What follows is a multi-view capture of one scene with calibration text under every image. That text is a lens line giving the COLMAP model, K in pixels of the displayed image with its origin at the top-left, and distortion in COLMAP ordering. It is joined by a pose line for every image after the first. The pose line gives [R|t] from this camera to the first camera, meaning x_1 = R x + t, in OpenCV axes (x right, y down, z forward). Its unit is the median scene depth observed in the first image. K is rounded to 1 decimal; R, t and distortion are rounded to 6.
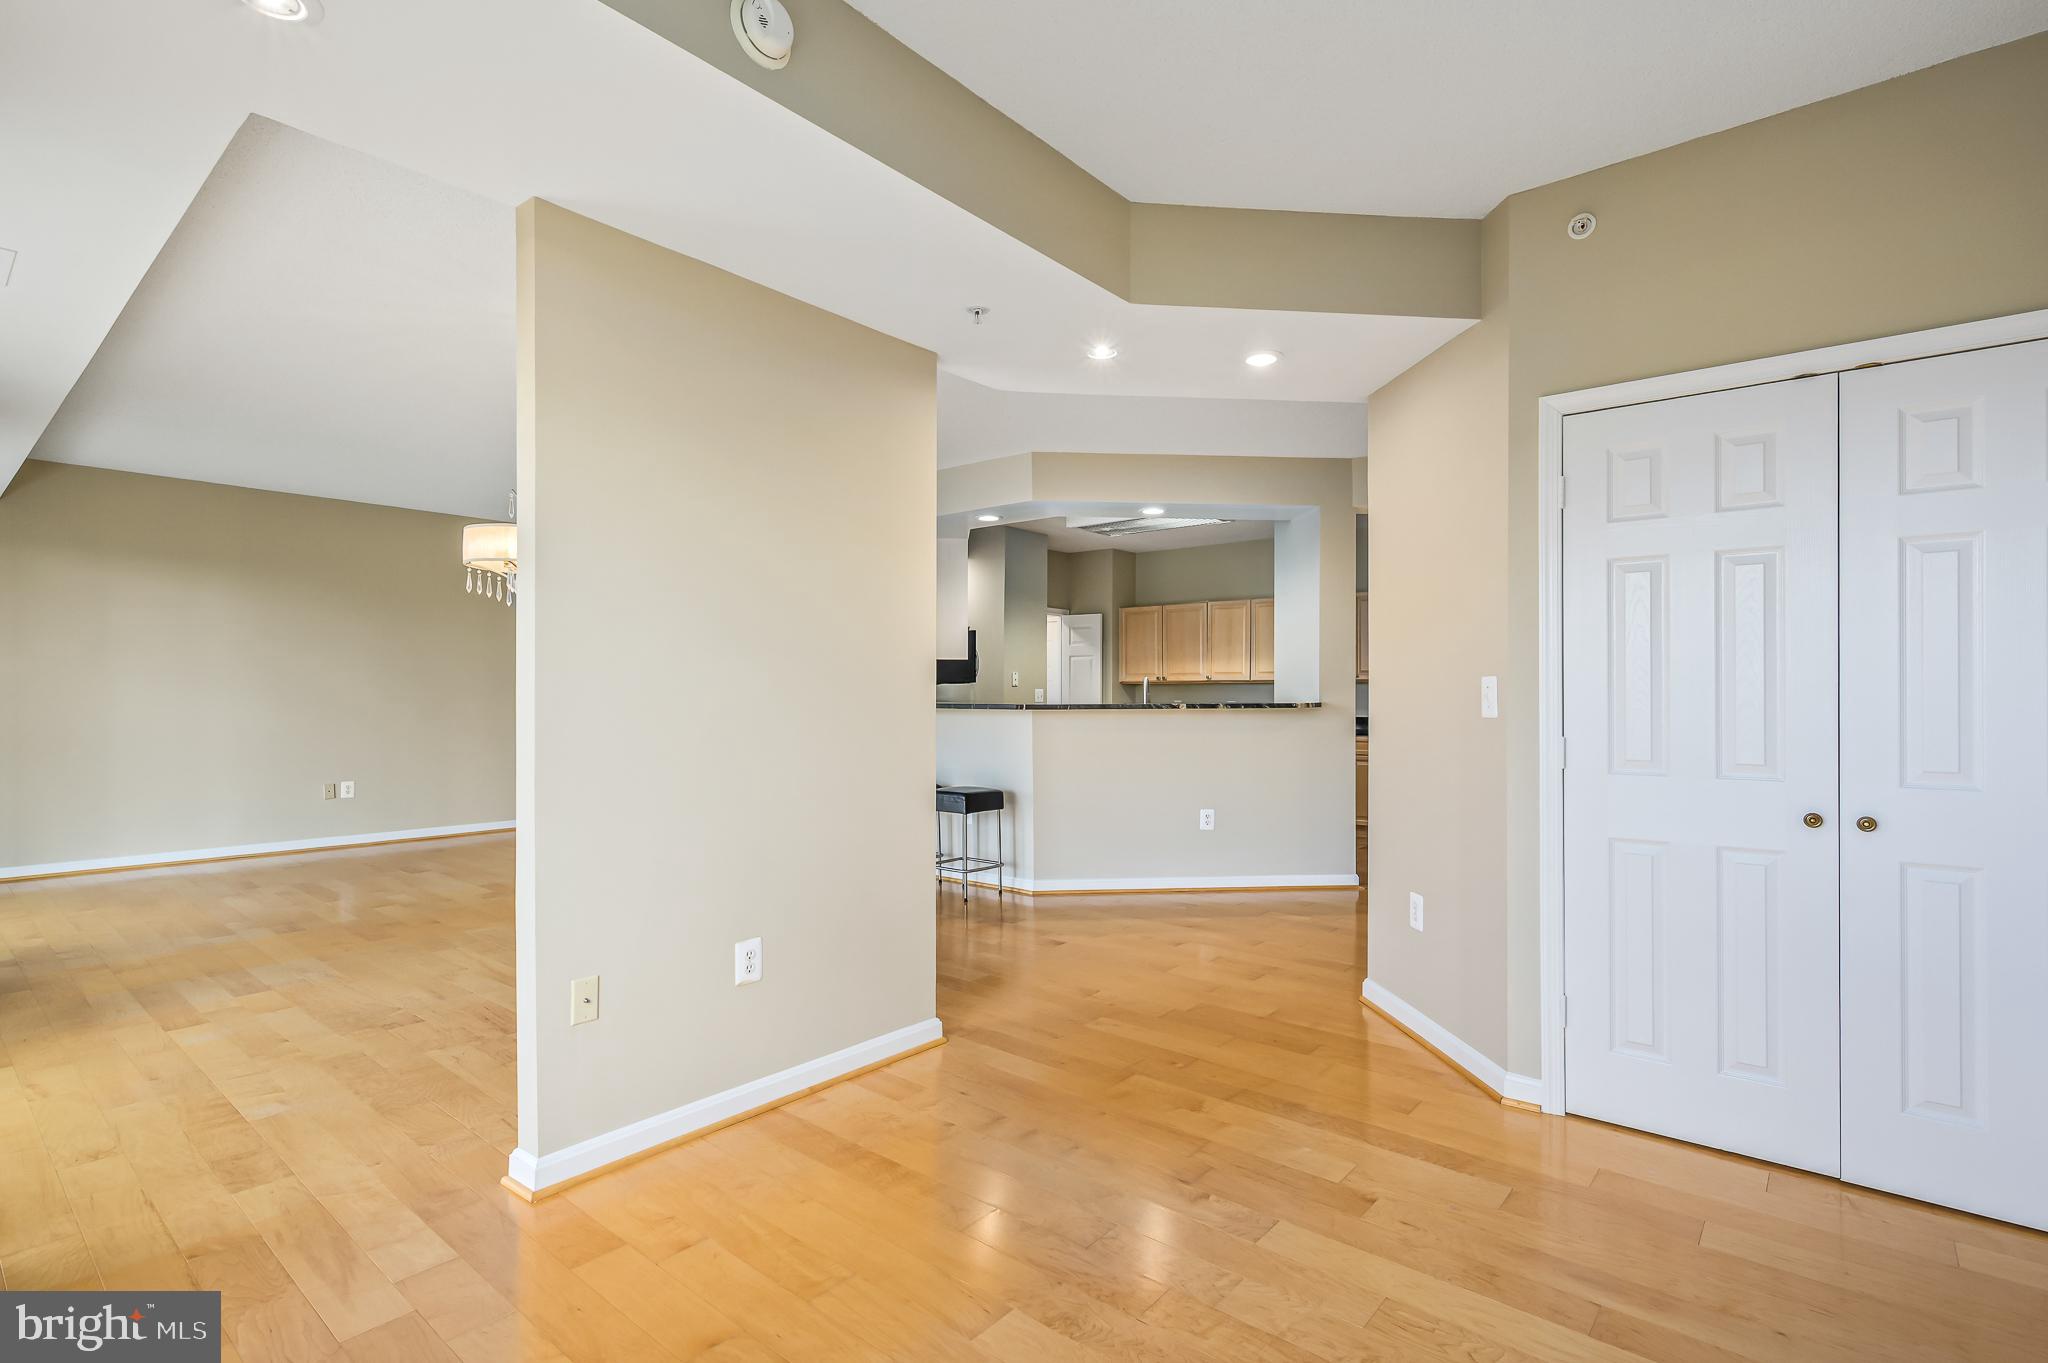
lens RADIAL K [[958.5, 0, 1024.0], [0, 958.5, 681.5], [0, 0, 1]] dist [-0.002751, -0.000580]
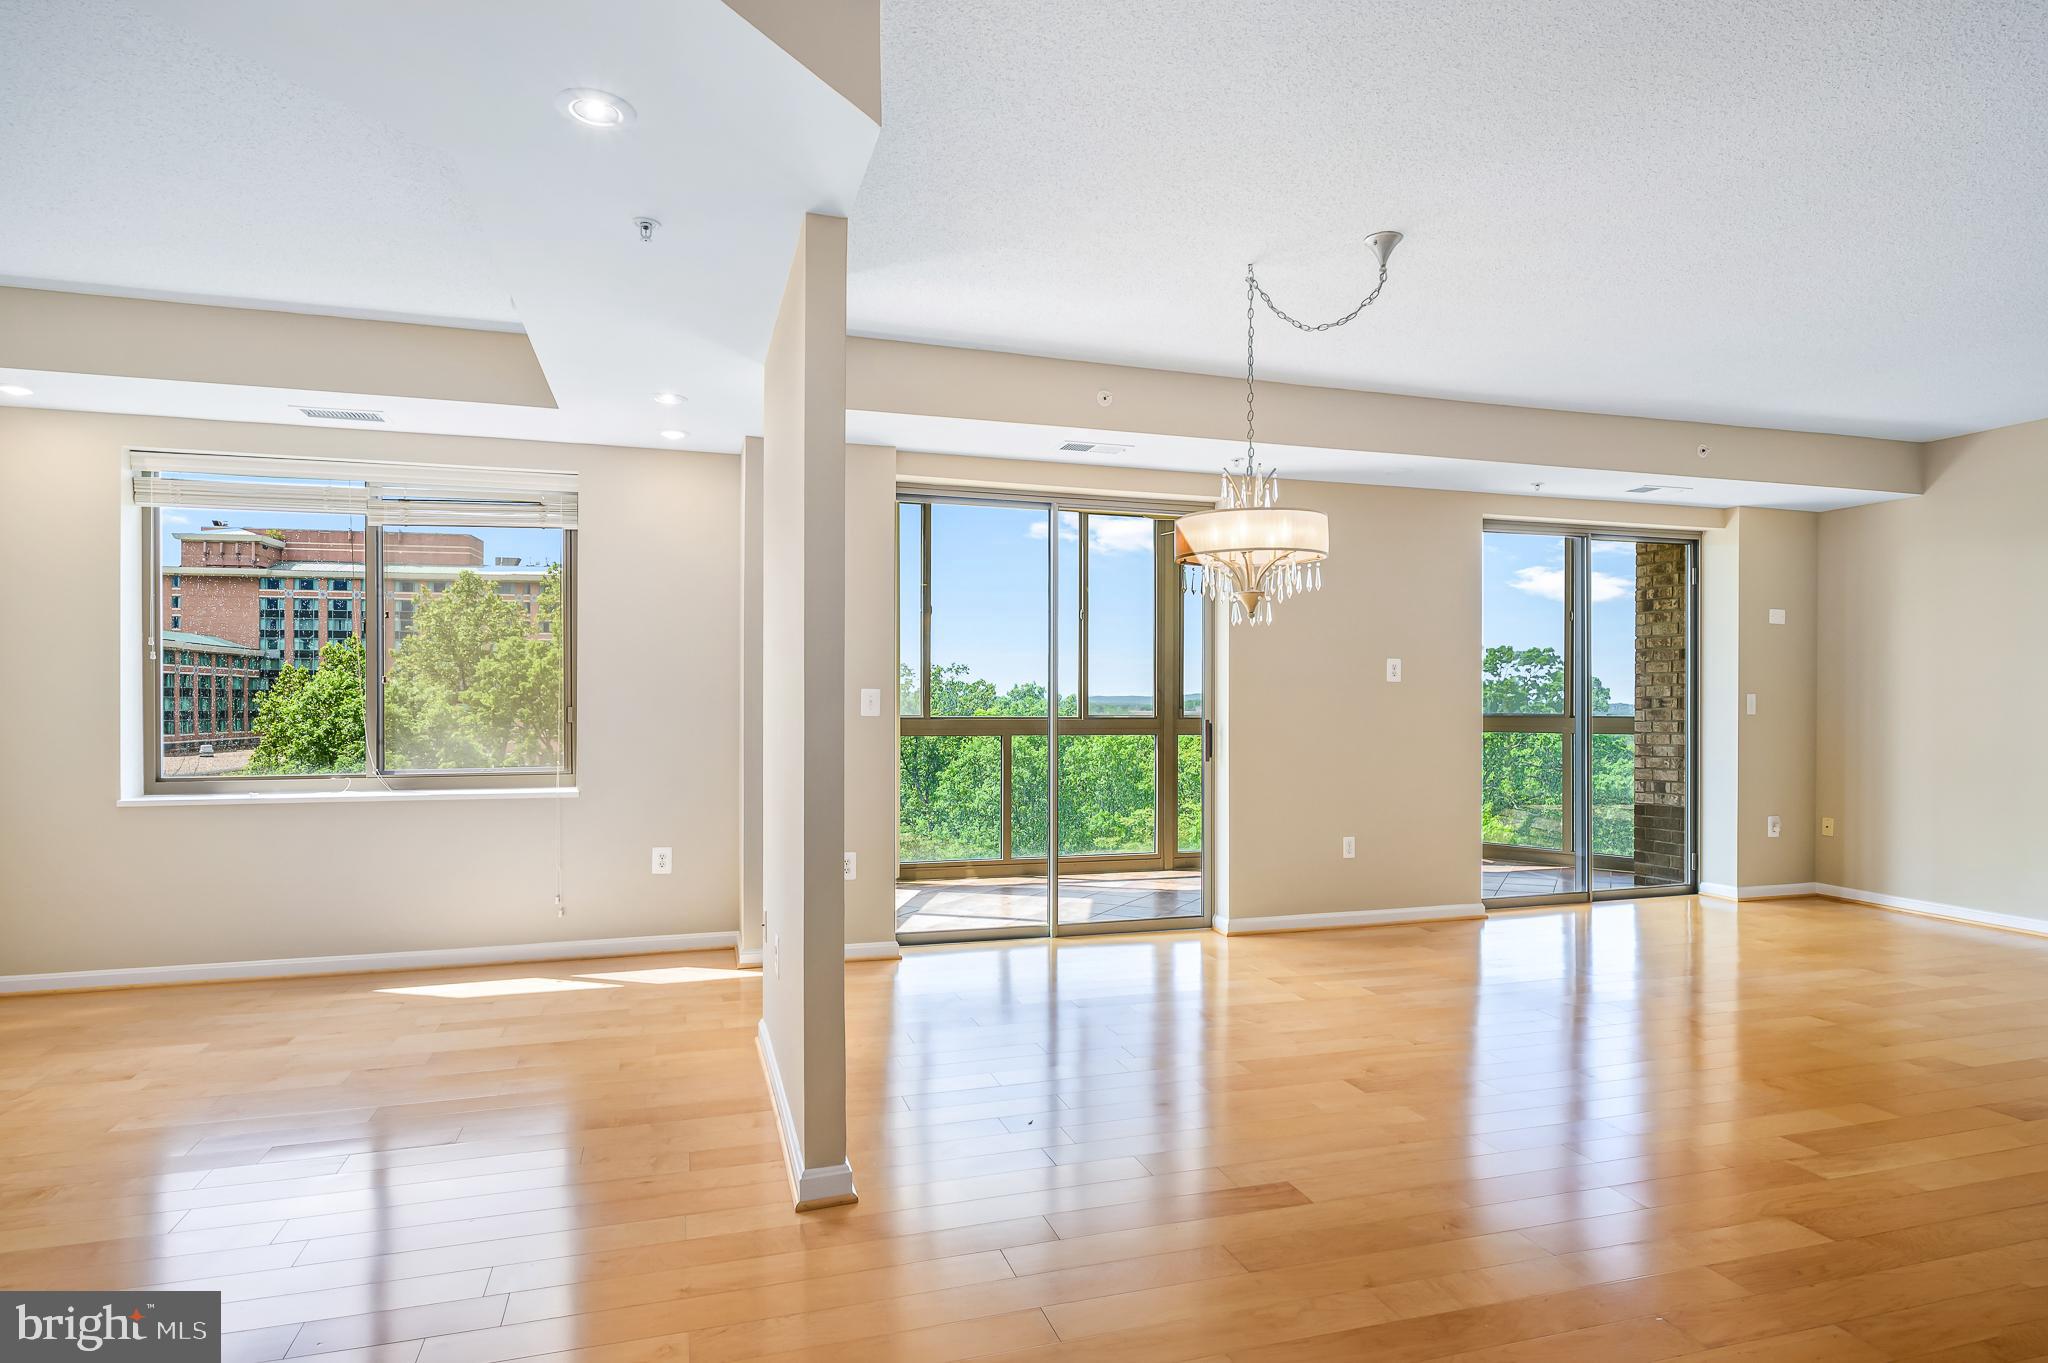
lens RADIAL K [[1099.9, 0, 1028.6], [0, 1099.9, 686.5], [0, 0, 1]] dist [-0.001937, 0.000748]
pose [[-0.543825, -0.013891, -0.839084, 0.244279], [0.005126, 0.999789, -0.019874, 0.008989], [0.839183, -0.015109, -0.543639, 0.796124]]
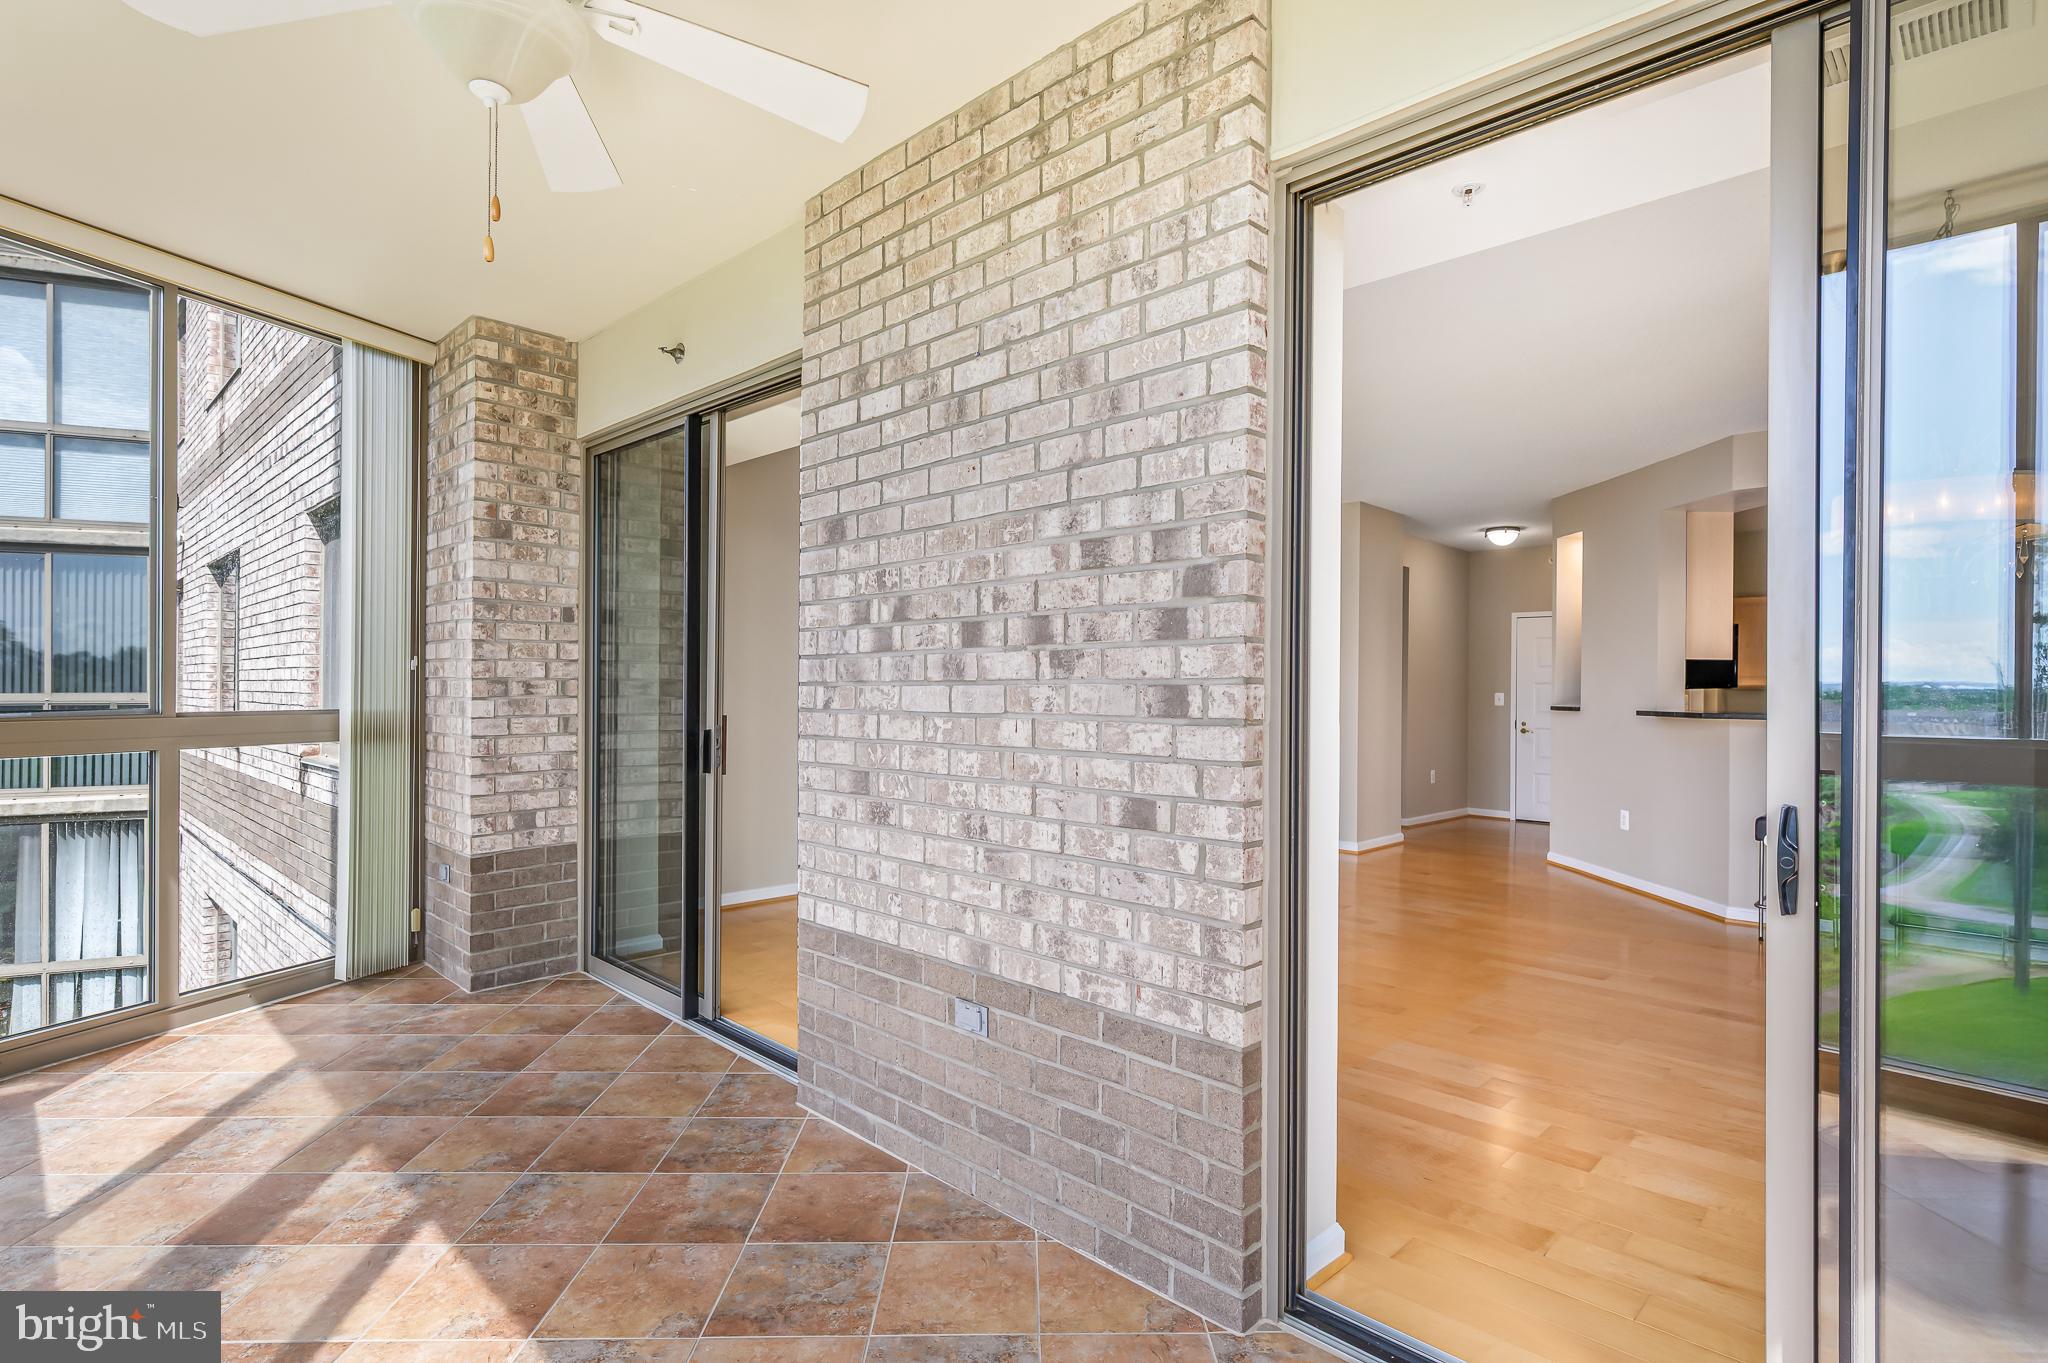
lens RADIAL K [[1024.5, 0, 1021.1], [0, 1024.5, 685.8], [0, 0, 1]] dist [0.002141, 0.000843]
pose [[0.996852, 0.009864, -0.078675, -0.664331], [-0.009218, 0.999921, 0.008566, -0.003118], [0.078753, -0.007814, 0.996864, 0.099249]]
